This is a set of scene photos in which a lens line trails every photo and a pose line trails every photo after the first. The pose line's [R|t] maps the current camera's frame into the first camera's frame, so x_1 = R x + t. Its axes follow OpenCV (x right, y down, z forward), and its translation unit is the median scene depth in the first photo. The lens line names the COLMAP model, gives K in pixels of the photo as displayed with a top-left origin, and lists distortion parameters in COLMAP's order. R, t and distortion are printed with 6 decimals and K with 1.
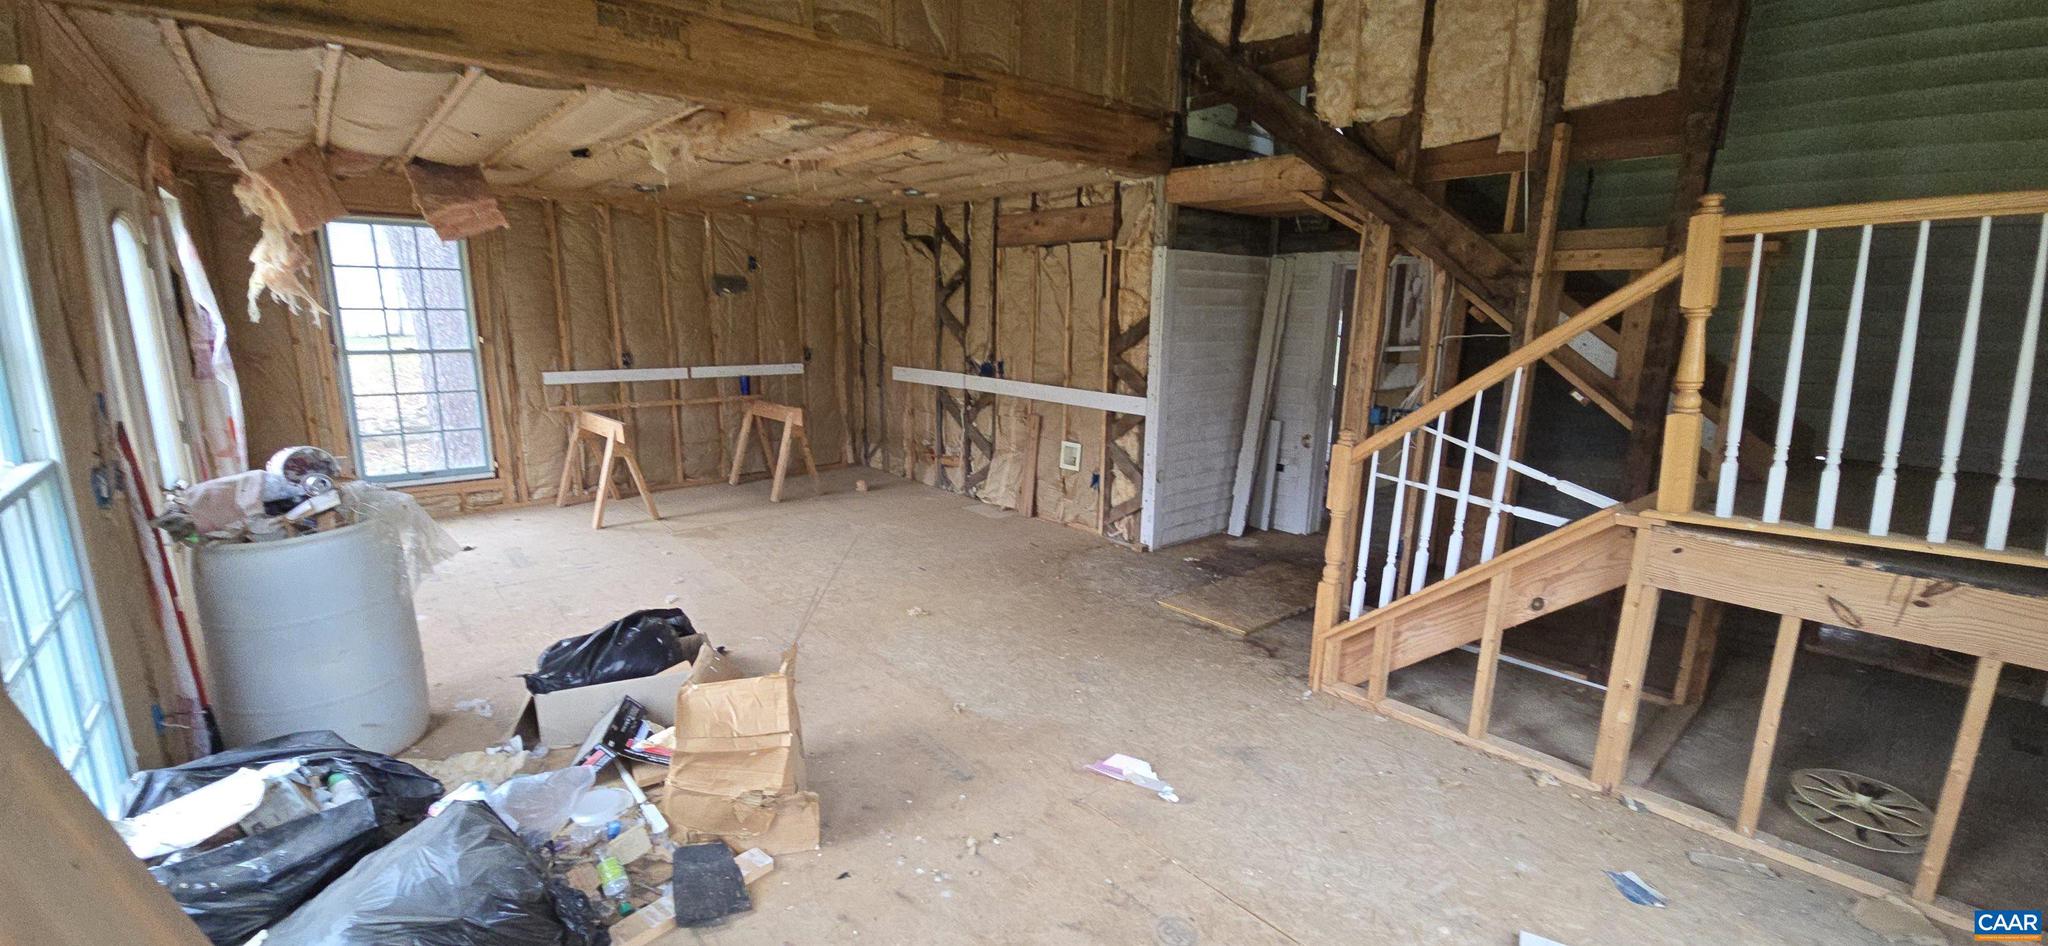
lens RADIAL K [[834.7, 0, 1021.5], [0, 834.7, 488.6], [0, 0, 1]] dist [0.030856, -0.016996]
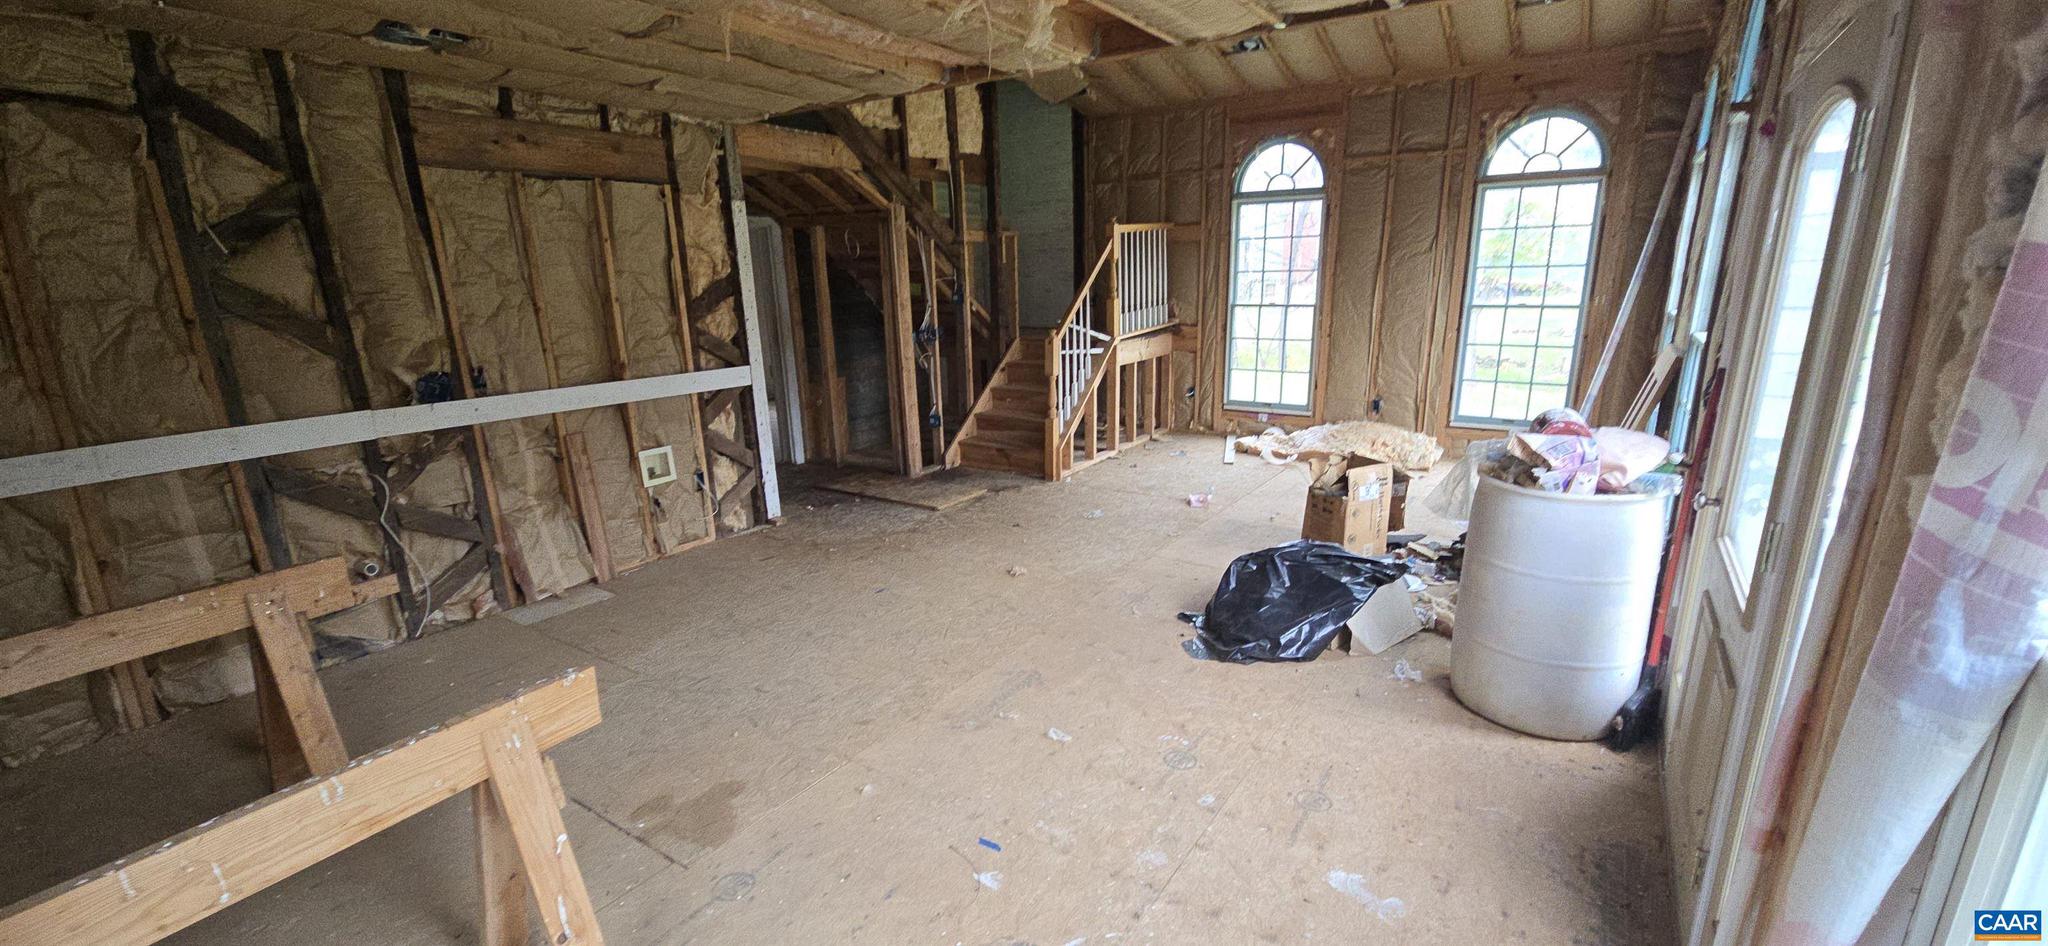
lens RADIAL K [[834.7, 0, 1021.5], [0, 834.7, 488.6], [0, 0, 1]] dist [0.030856, -0.016996]
pose [[-0.273801, -0.256607, 0.926923, -0.800474], [0.220236, 0.921416, 0.320138, -0.205653], [-0.936231, 0.291796, -0.195770, 0.902425]]
